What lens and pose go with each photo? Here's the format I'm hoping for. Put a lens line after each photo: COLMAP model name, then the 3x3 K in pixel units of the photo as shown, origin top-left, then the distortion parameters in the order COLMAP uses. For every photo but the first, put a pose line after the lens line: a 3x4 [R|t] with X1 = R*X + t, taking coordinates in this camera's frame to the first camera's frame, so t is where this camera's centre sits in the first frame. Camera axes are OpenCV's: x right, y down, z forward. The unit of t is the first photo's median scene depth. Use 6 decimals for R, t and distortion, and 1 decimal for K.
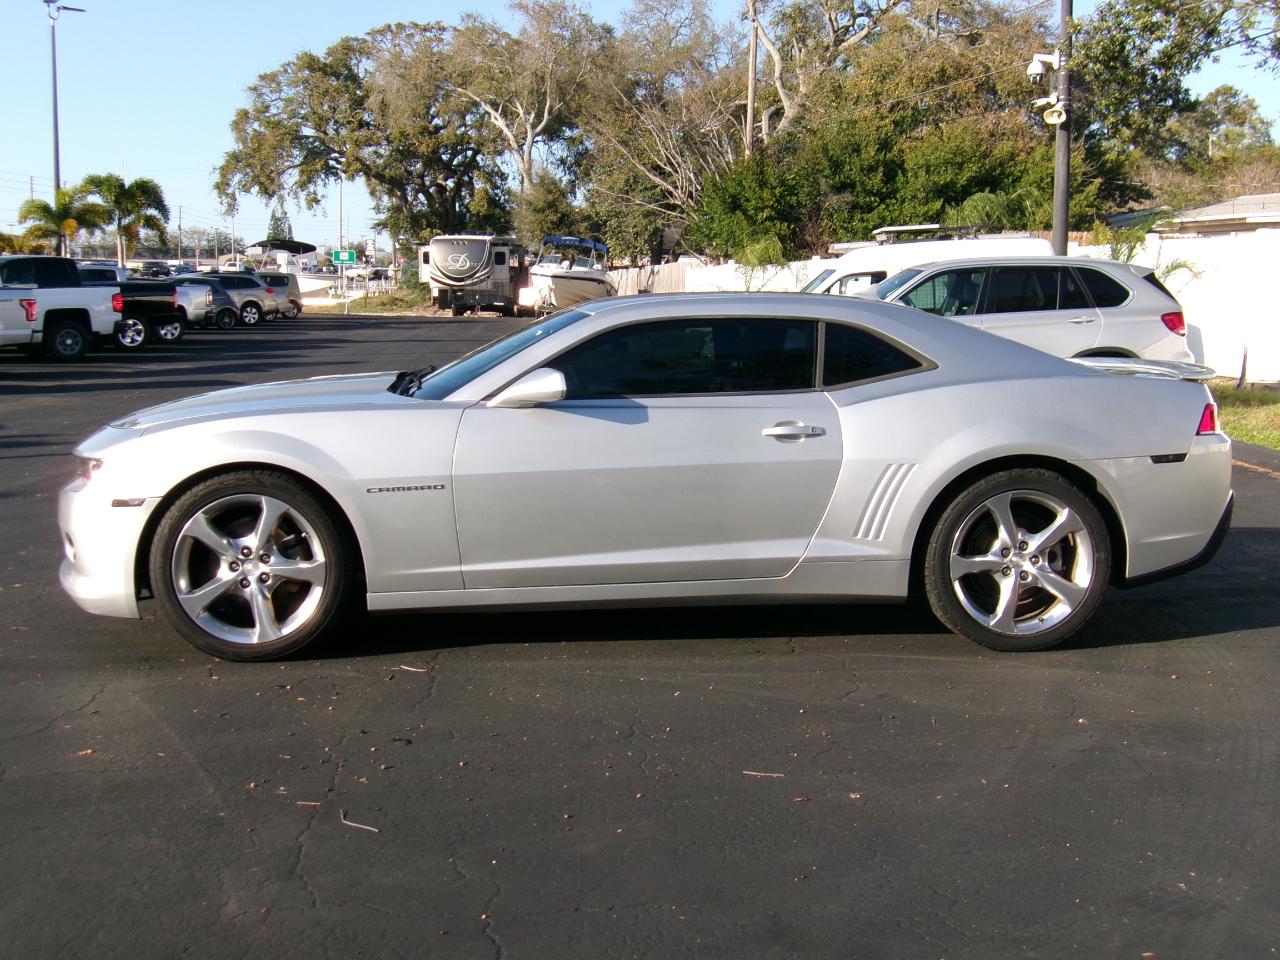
lens RADIAL K [[1582.2, 0, 642.5], [0, 1582.2, 492.3], [0, 0, 1]] dist [-0.013759, 0.000000]
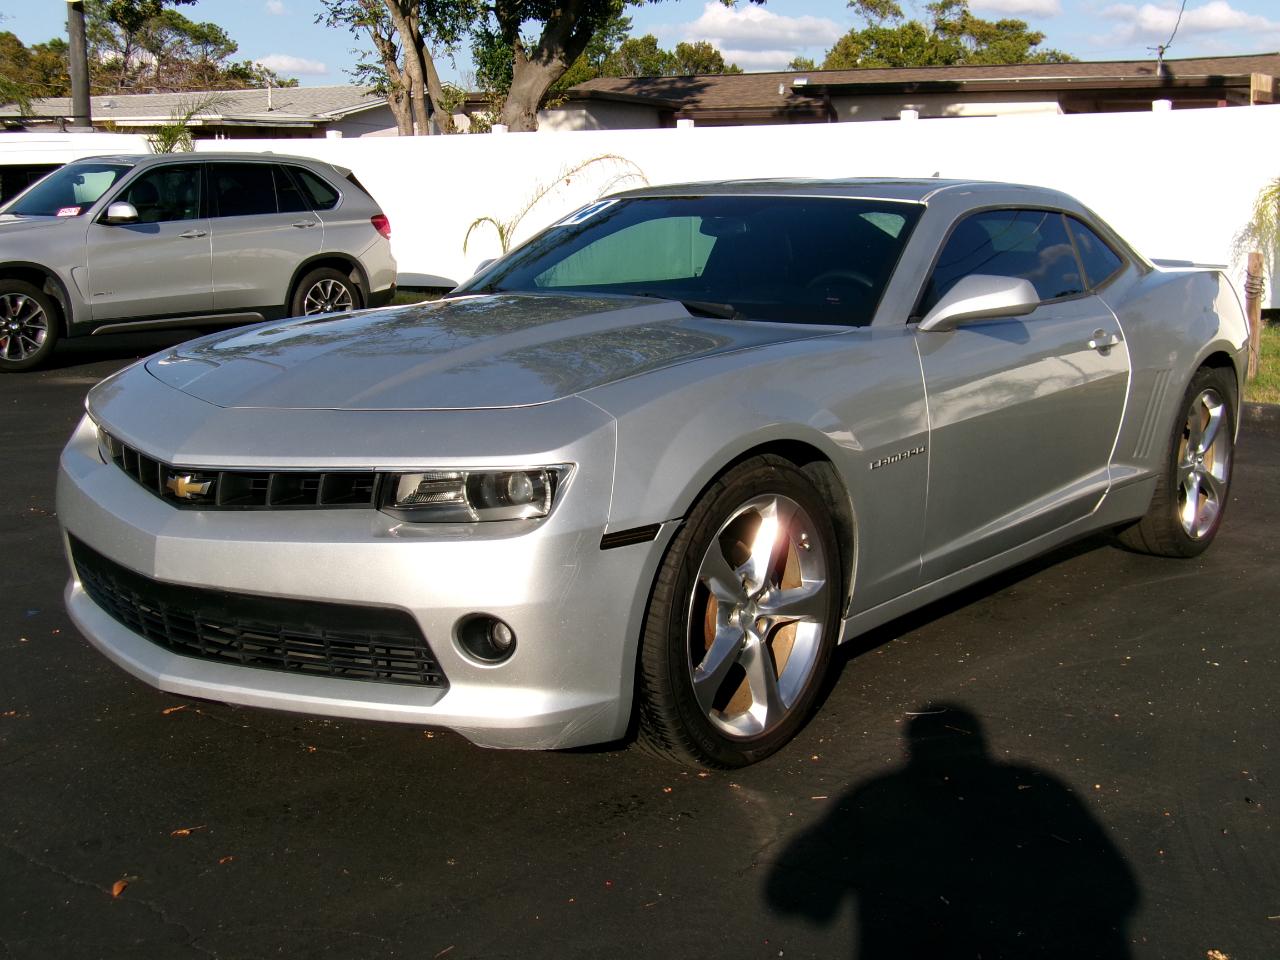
lens RADIAL K [[1582.2, 0, 647.9], [0, 1582.2, 487.4], [0, 0, 1]] dist [-0.013759, 0.000000]
pose [[0.677939, -0.126197, 0.724205, -0.216019], [0.088472, 0.992001, 0.090042, -0.018126], [-0.729775, 0.003029, 0.683681, 0.183954]]
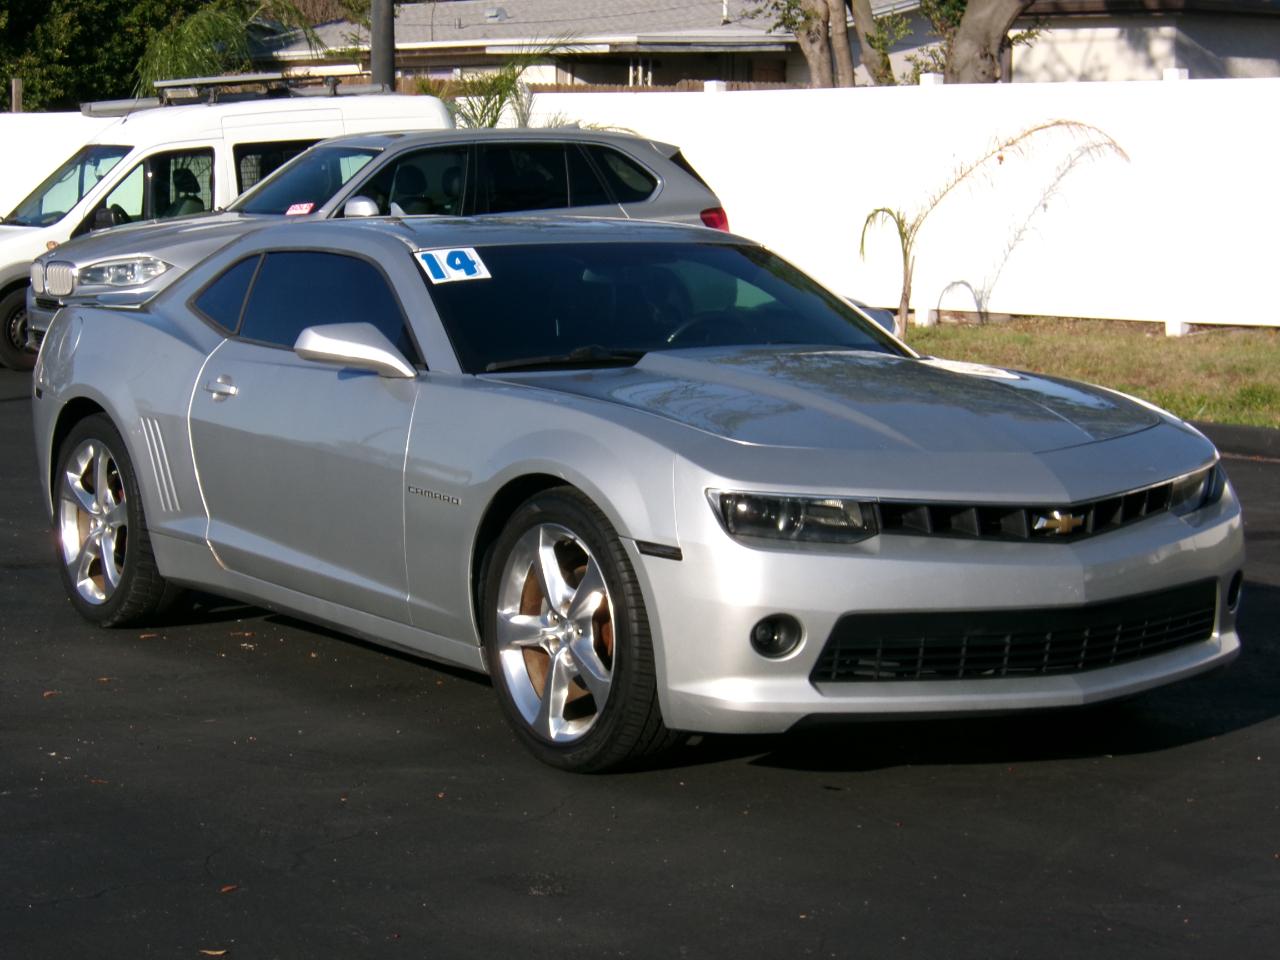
lens RADIAL K [[3021.3, 0, 662.1], [0, 3021.3, 530.0], [0, 0, 1]] dist [-0.170216, 0.000000]
pose [[0.864460, -0.066343, 0.498304, -0.289216], [0.066922, 0.997618, 0.016723, 0.003272], [-0.498227, 0.018891, 0.866841, -0.114965]]
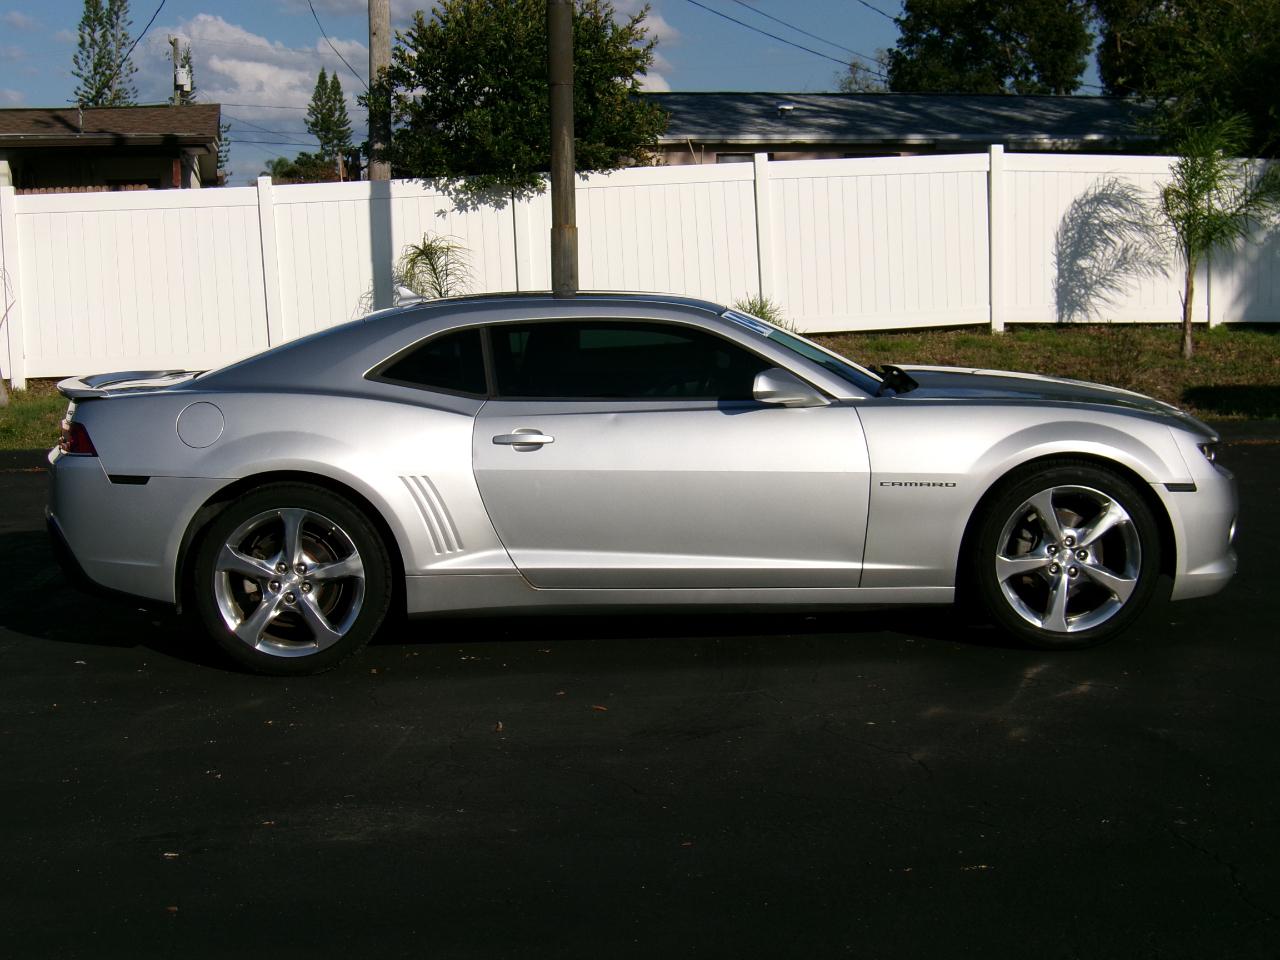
lens RADIAL K [[1951.8, 0, 676.8], [0, 1951.8, 520.5], [0, 0, 1]] dist [-0.123456, 0.000000]
pose [[0.016655, -0.148096, 0.988833, -0.477653], [0.144876, 0.978891, 0.144167, -0.050146], [-0.989310, 0.140857, 0.037759, 0.294478]]
